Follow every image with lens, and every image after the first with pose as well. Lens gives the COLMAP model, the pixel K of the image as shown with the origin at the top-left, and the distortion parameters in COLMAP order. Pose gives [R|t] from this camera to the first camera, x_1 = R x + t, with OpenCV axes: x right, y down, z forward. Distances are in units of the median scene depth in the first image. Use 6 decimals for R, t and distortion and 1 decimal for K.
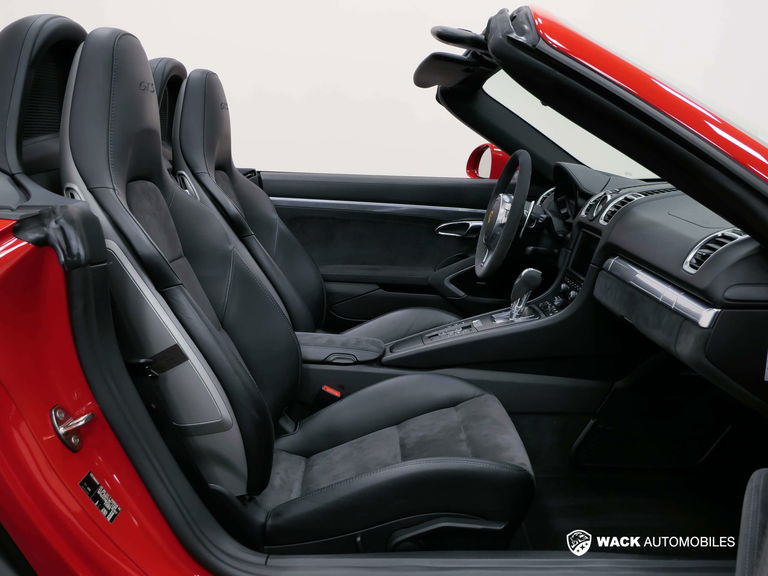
lens RADIAL K [[723.1, 0, 384.0], [0, 723.1, 288.0], [0, 0, 1]] dist [0.011928, 0.006848]
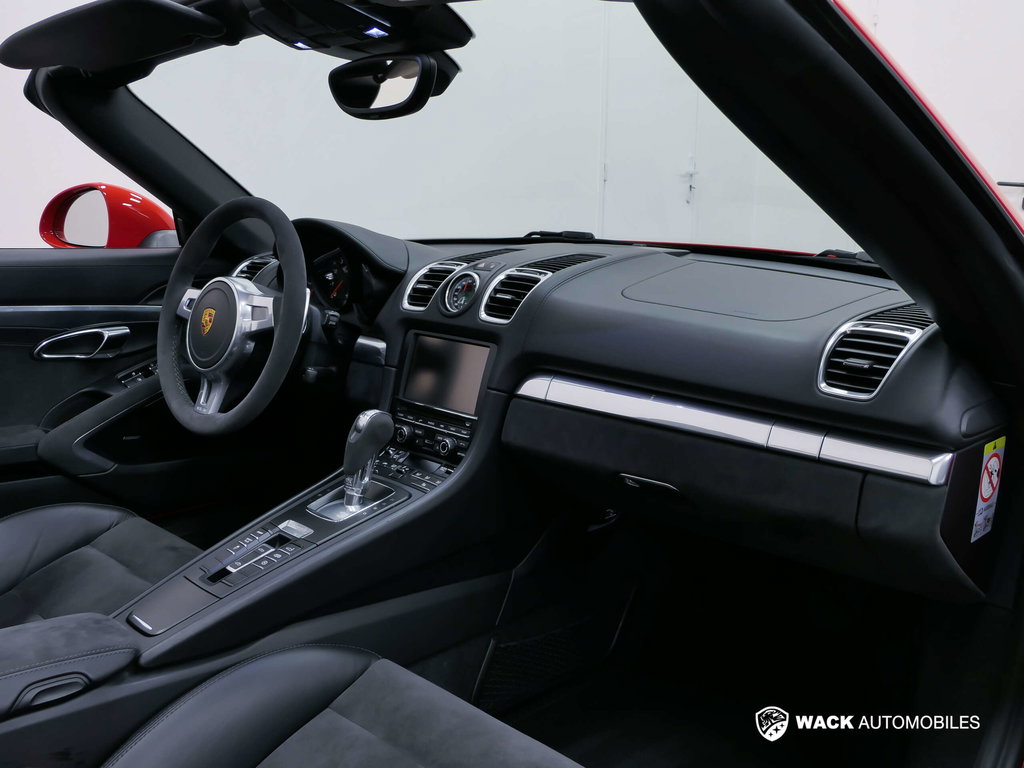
lens RADIAL K [[964.2, 0, 512.0], [0, 964.2, 384.0], [0, 0, 1]] dist [0.011928, 0.006848]
pose [[0.715202, -0.137314, 0.685297, -0.174436], [0.131195, 0.989457, 0.061339, -0.060157], [-0.686494, 0.046038, 0.725676, 0.294352]]
